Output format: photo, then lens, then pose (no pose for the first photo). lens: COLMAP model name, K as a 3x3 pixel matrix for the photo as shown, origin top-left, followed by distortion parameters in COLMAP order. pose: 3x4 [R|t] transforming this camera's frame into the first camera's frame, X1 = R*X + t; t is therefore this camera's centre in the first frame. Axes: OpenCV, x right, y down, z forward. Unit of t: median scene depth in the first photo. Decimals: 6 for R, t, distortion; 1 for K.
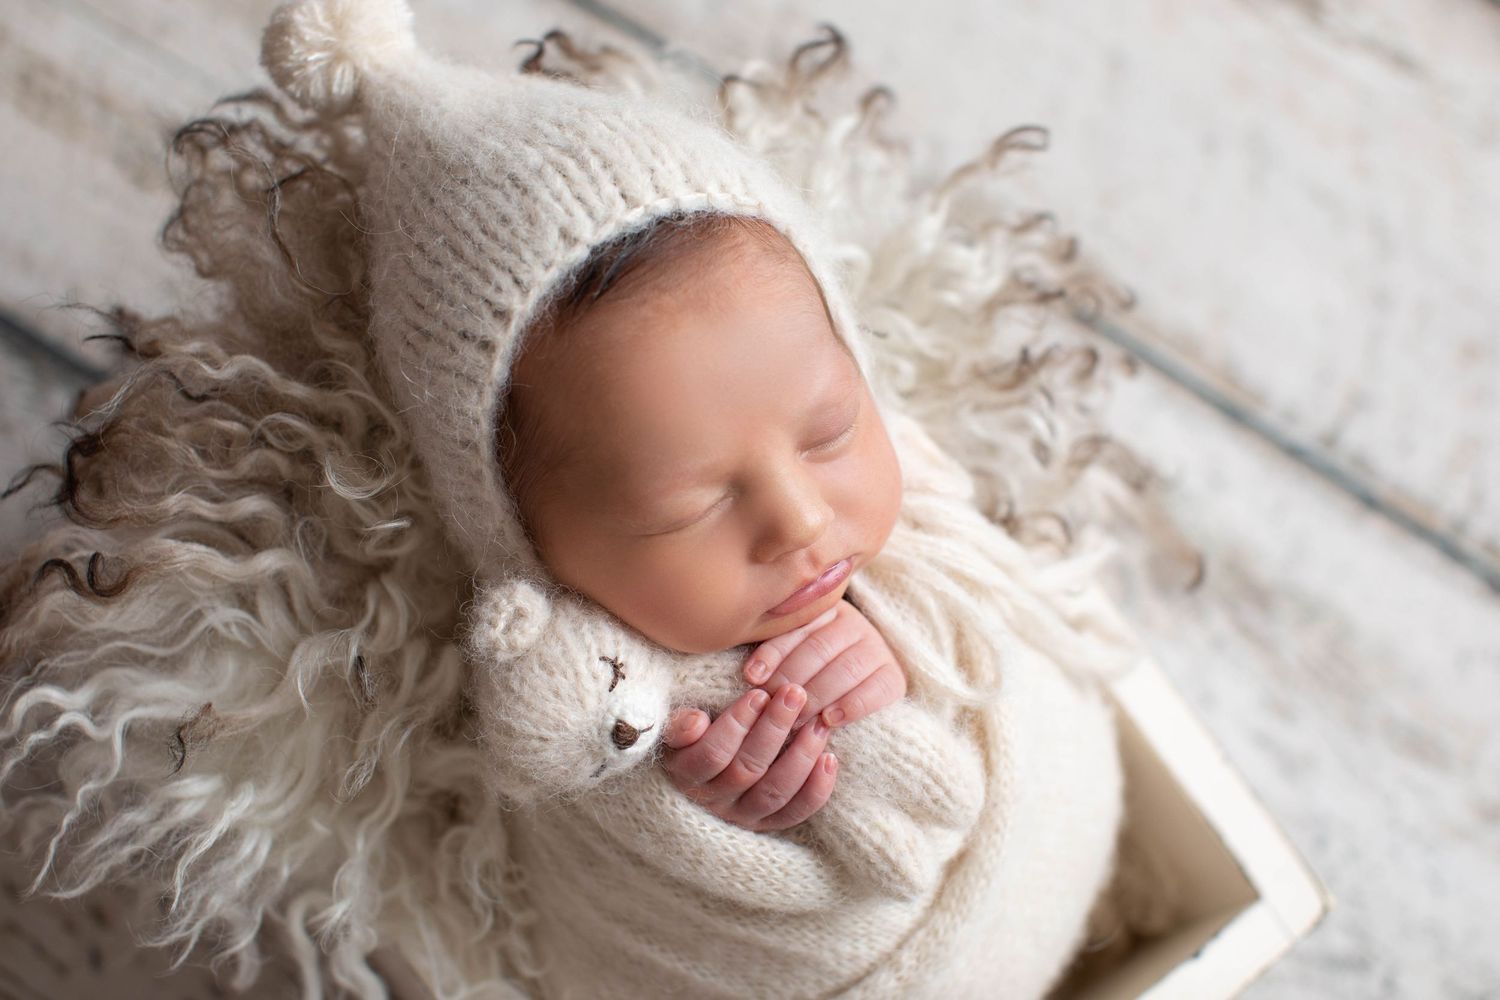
lens RADIAL K [[2279.4, 0, 750.5], [0, 2279.4, 501.6], [0, 0, 1]] dist [-0.173230, 0.000000]
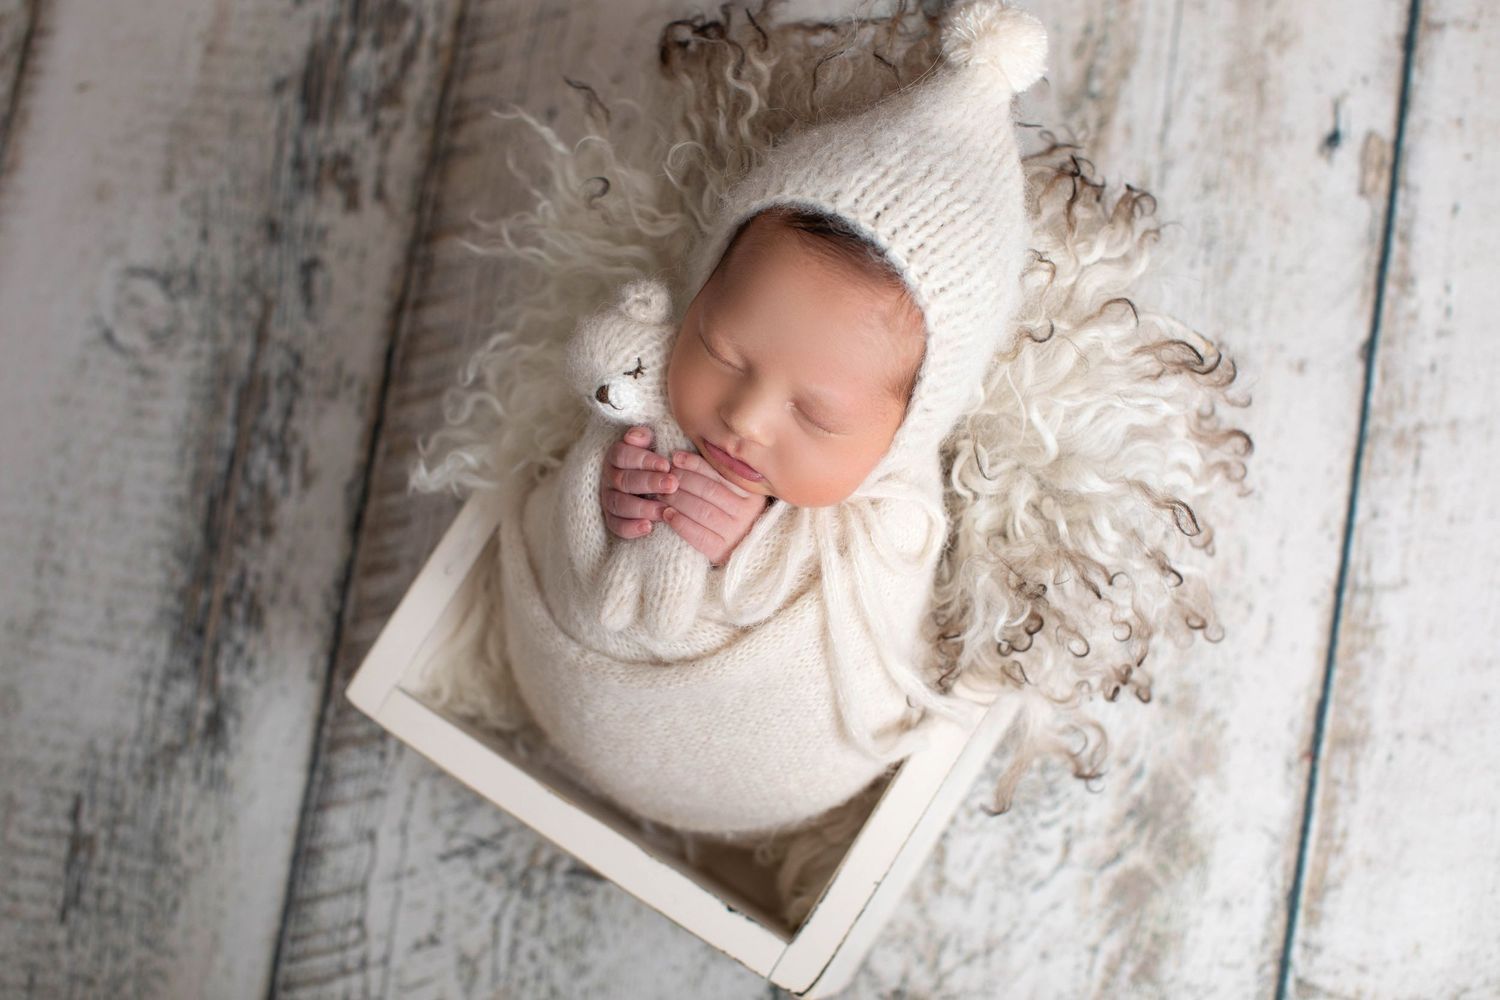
lens RADIAL K [[2279.4, 0, 751.1], [0, 2279.4, 498.1], [0, 0, 1]] dist [-0.173230, 0.000000]
pose [[0.318018, 0.856352, -0.406848, 0.665343], [-0.823473, 0.462158, 0.329092, -0.456795], [0.469847, 0.230371, 0.852158, -0.269963]]
